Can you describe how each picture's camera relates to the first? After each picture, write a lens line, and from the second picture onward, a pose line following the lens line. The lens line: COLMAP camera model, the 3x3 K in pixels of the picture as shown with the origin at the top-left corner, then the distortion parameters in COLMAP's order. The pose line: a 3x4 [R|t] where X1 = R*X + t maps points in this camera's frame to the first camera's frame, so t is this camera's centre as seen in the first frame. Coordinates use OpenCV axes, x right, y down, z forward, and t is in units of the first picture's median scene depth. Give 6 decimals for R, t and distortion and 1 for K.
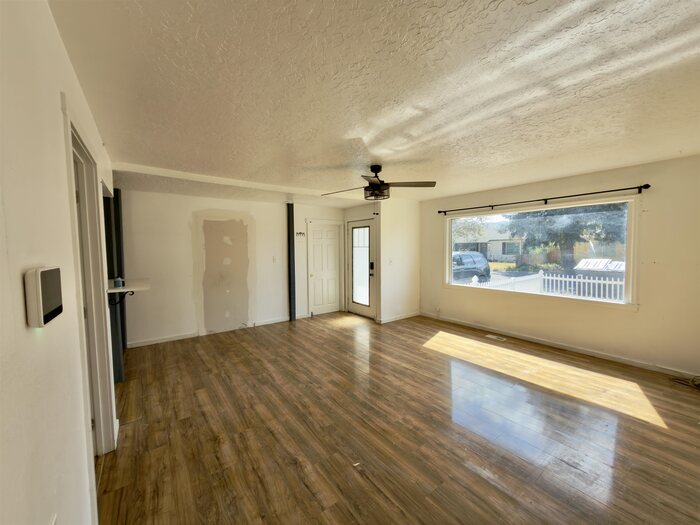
lens RADIAL K [[278.6, 0, 351.8], [0, 278.6, 262.8], [0, 0, 1]] dist [0.000046, -0.000066]
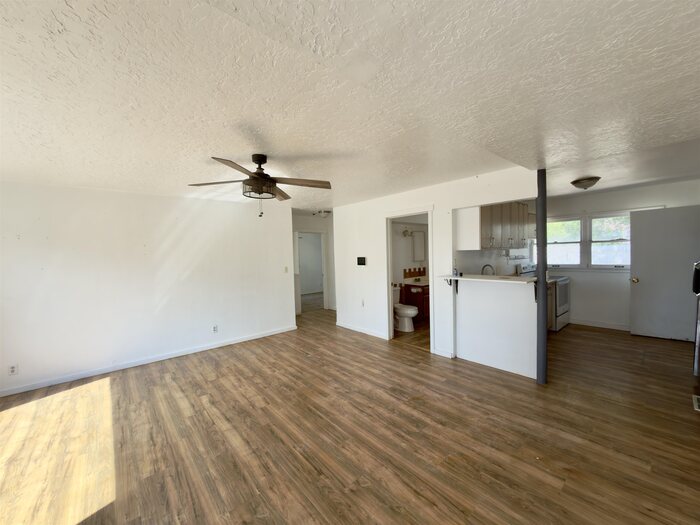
lens RADIAL K [[278.6, 0, 351.8], [0, 278.6, 262.8], [0, 0, 1]] dist [0.000046, -0.000066]
pose [[-0.996088, 0.040582, -0.078501, -0.078923], [0.033770, 0.995701, 0.086245, -0.082002], [0.081663, 0.083257, -0.993176, 1.453355]]
